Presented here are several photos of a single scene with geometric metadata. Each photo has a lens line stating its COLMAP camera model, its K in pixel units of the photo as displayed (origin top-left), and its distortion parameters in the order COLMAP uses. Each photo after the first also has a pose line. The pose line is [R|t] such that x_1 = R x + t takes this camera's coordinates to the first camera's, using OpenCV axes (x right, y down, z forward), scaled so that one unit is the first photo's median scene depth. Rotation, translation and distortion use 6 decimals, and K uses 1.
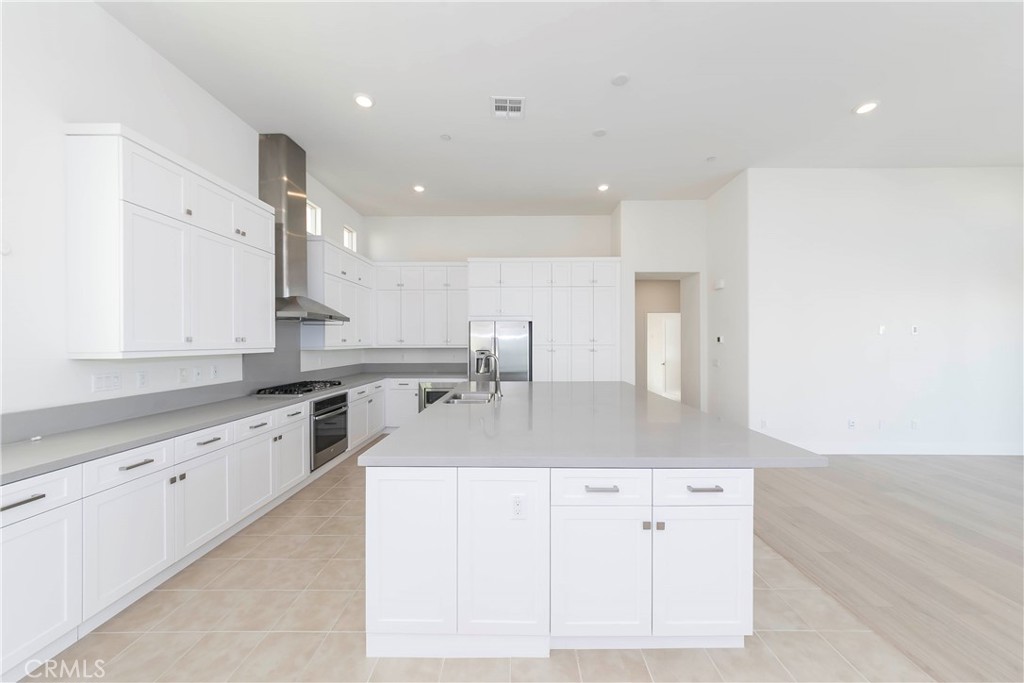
lens RADIAL K [[363.8, 0, 519.8], [0, 363.8, 342.4], [0, 0, 1]] dist [0.002557, 0.000529]
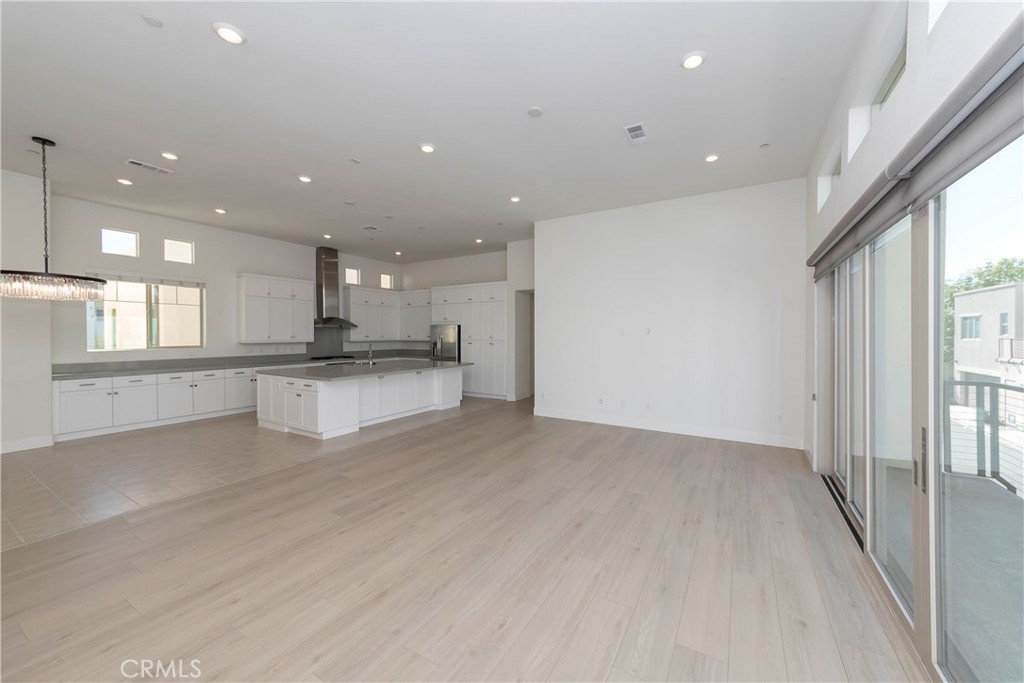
lens RADIAL K [[363.8, 0, 527.3], [0, 363.8, 336.7], [0, 0, 1]] dist [0.002557, 0.000529]
pose [[0.869757, 0.007094, -0.493430, 1.357882], [-0.004229, 0.999967, 0.006923, -0.022666], [0.493463, -0.003934, 0.869758, -0.305663]]
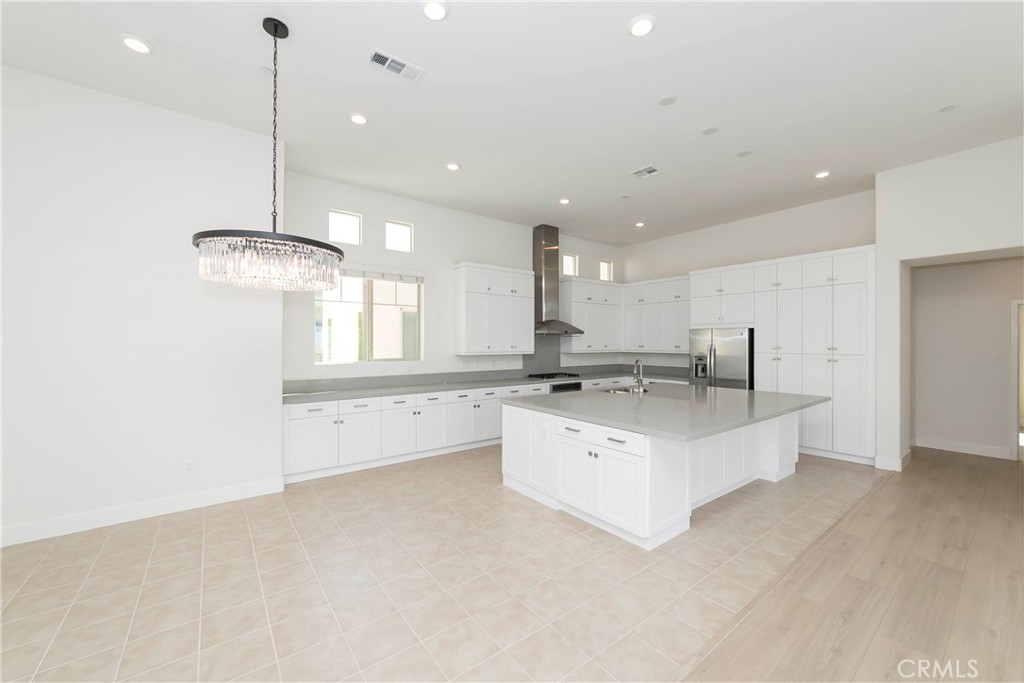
lens RADIAL K [[393.1, 0, 509.6], [0, 393.1, 341.0], [0, 0, 1]] dist [-0.002993, -0.000098]
pose [[0.607206, -0.001596, -0.794543, 0.592558], [-0.004073, 0.999979, -0.005122, -0.019500], [0.794534, 0.006346, 0.607186, -0.187798]]
